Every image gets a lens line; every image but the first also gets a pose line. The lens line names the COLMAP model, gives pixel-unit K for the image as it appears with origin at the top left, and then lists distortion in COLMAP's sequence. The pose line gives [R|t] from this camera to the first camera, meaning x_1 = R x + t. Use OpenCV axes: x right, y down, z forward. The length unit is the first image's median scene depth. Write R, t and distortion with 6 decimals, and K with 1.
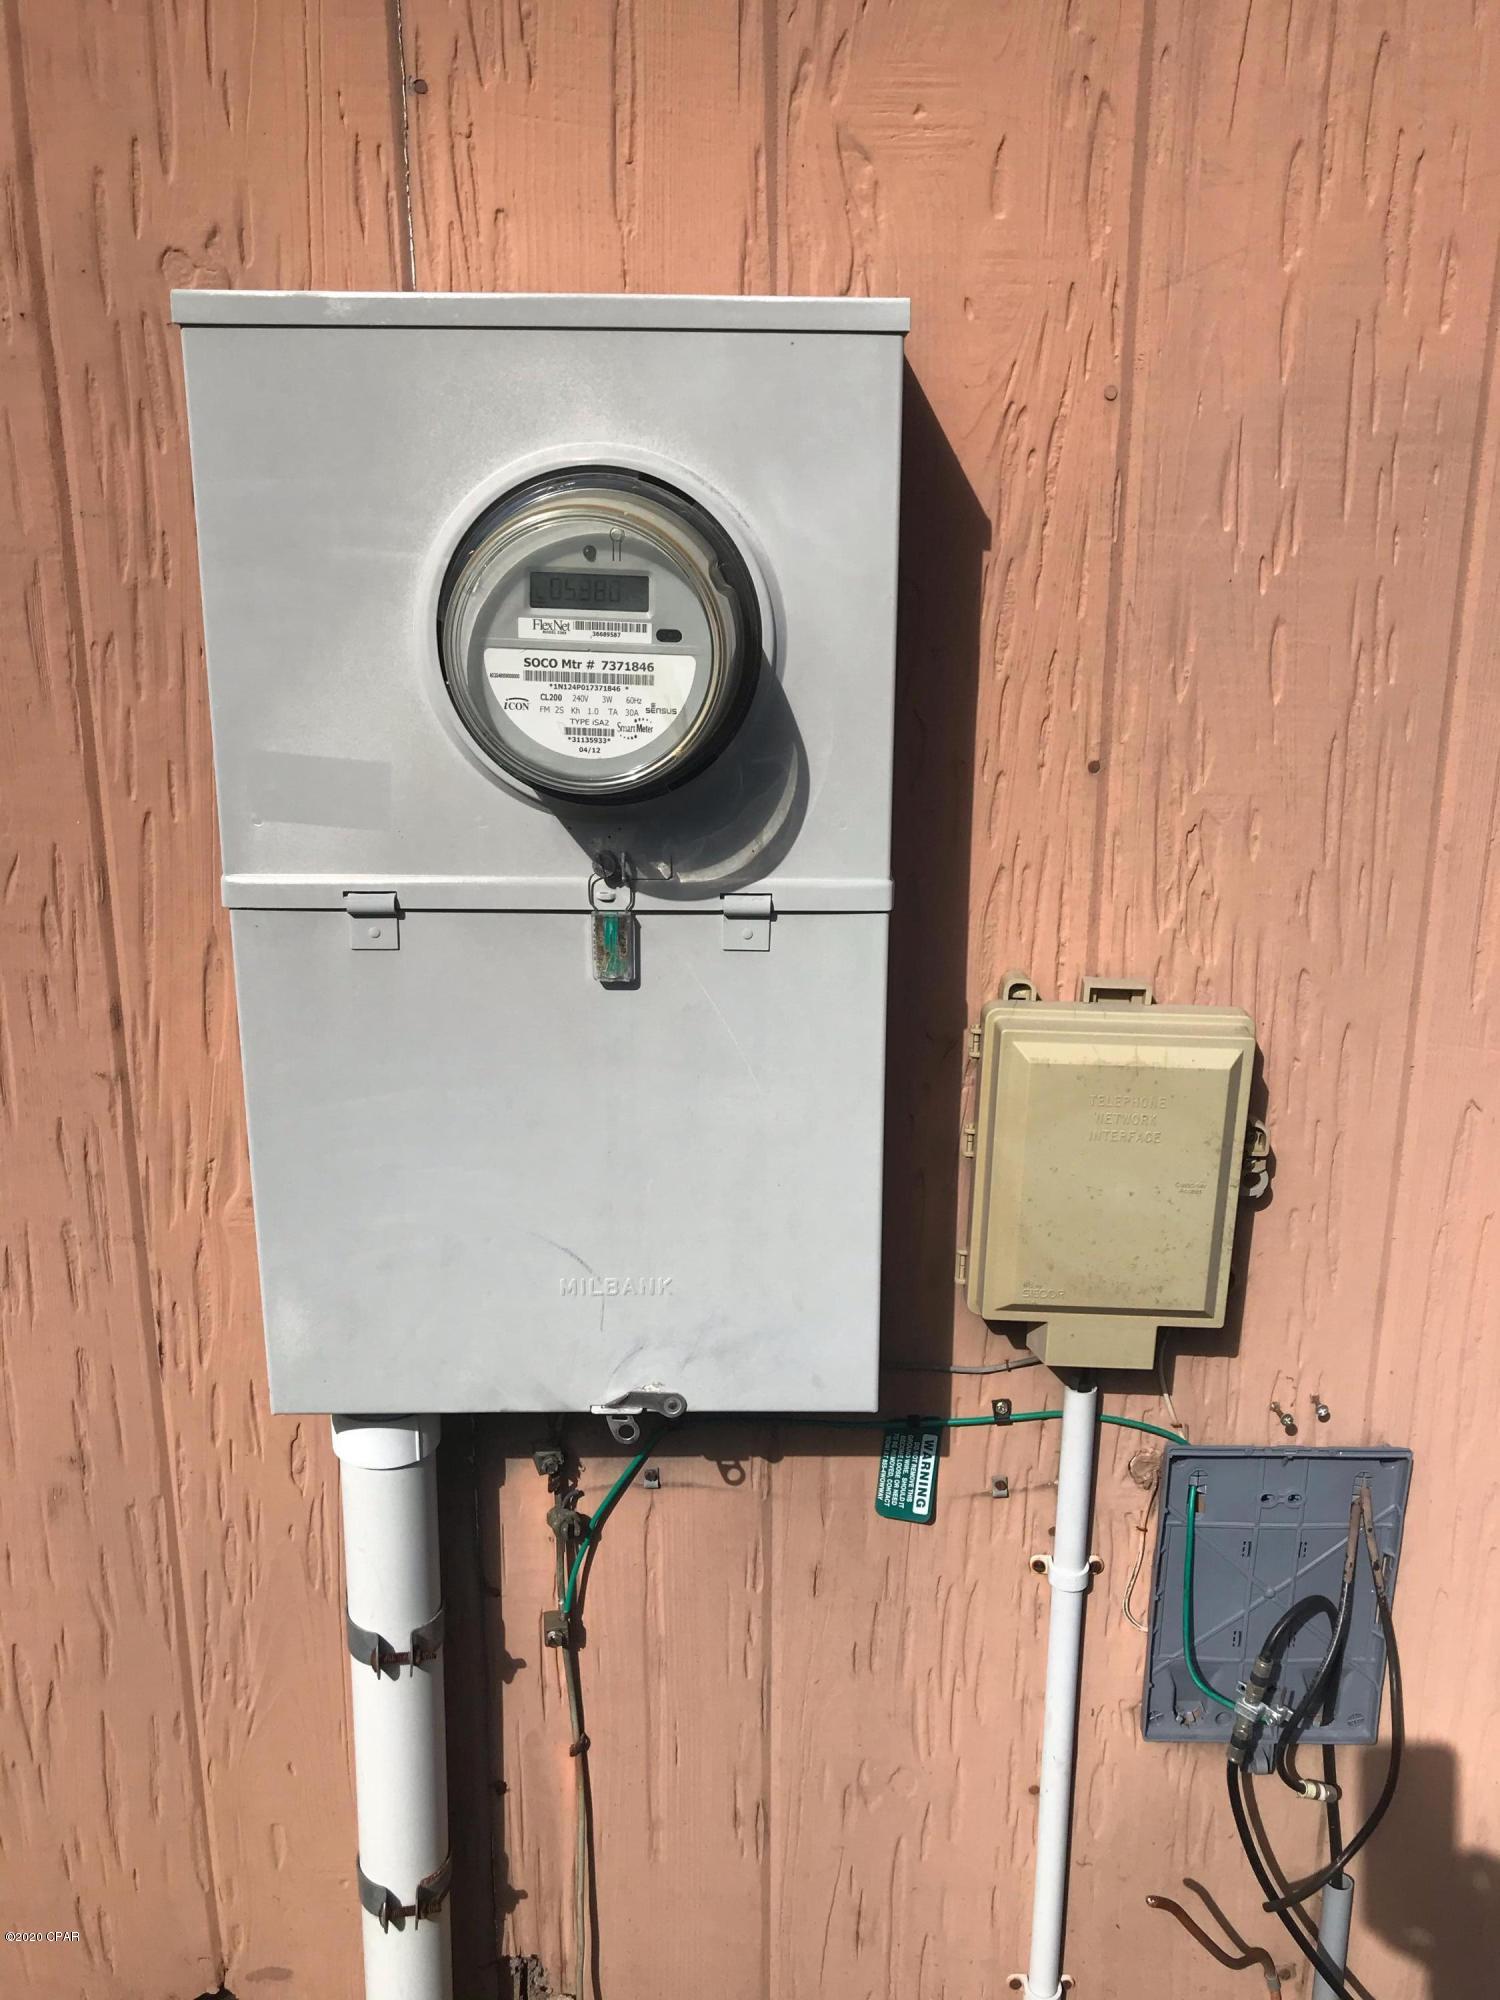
lens RADIAL K [[1620.3, 0, 750.9], [0, 1620.3, 996.1], [0, 0, 1]] dist [0.035592, -0.066694]
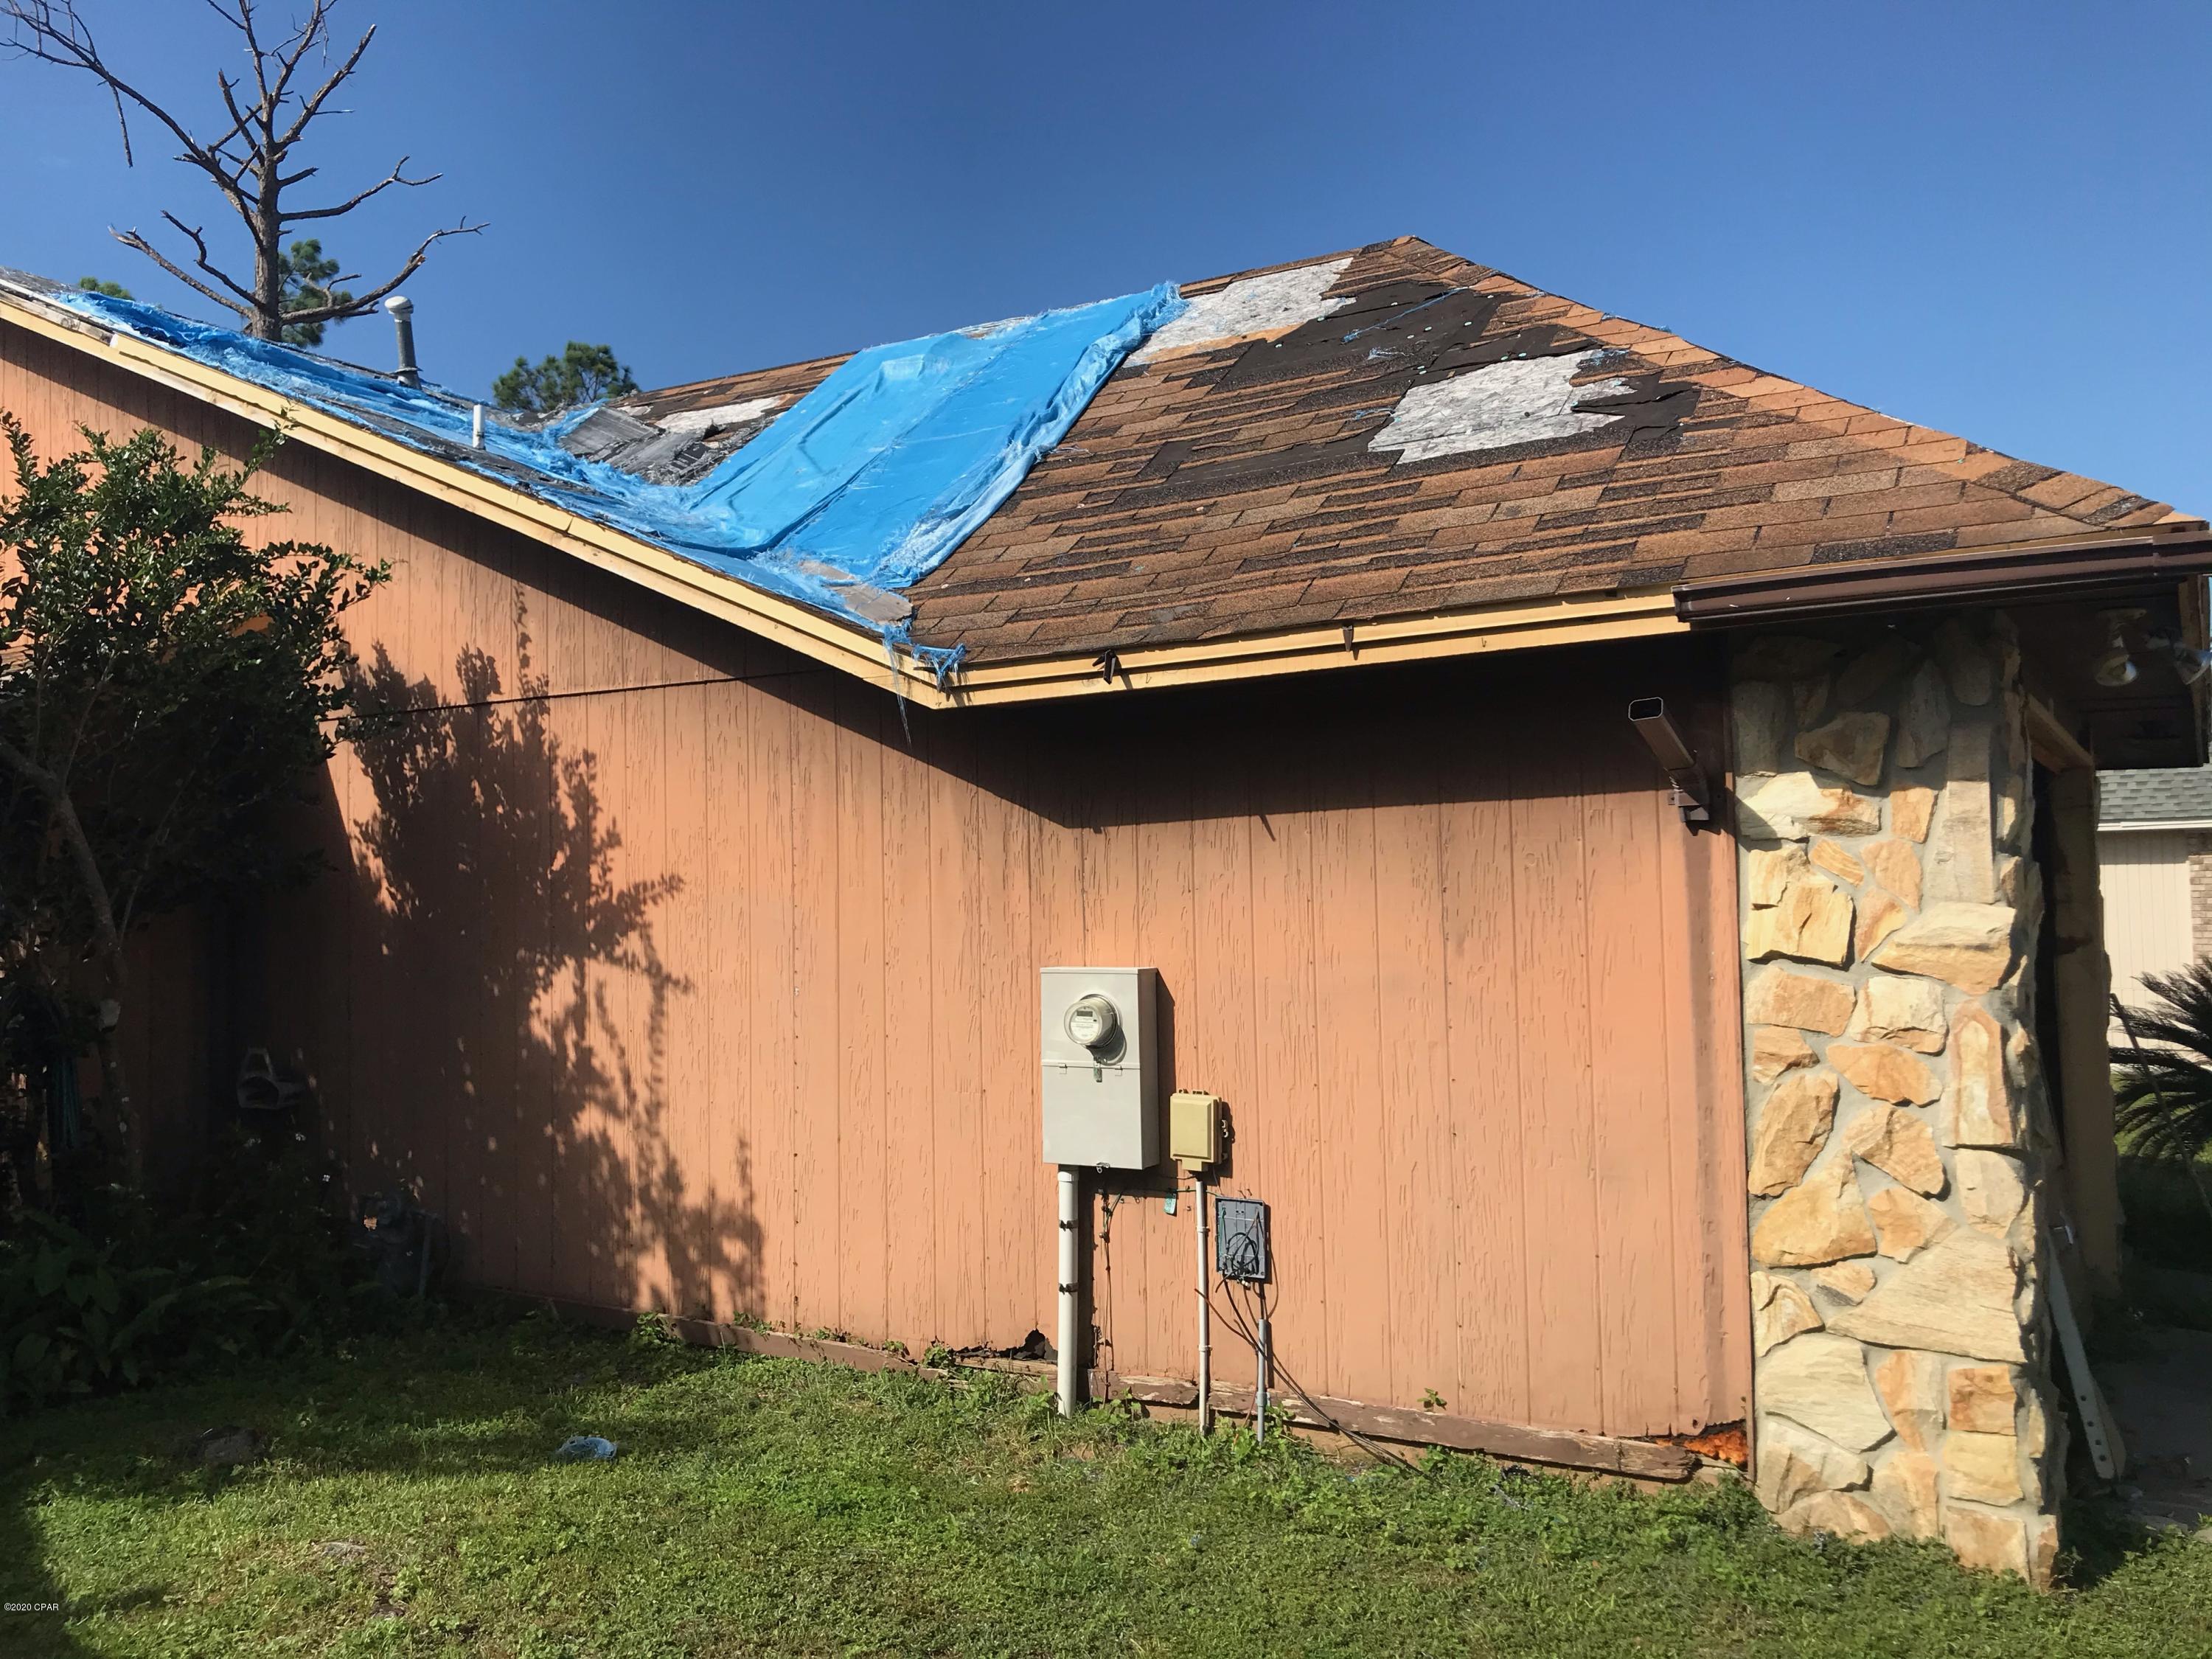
lens RADIAL K [[1792.1, 0, 1105.3], [0, 1792.1, 830.5], [0, 0, 1]] dist [0.035592, -0.066694]
pose [[0.850490, -0.048162, -0.523782, 2.720503], [-0.124547, 0.949041, -0.289498, 0.811248], [0.511033, 0.311451, 0.801151, -3.570777]]
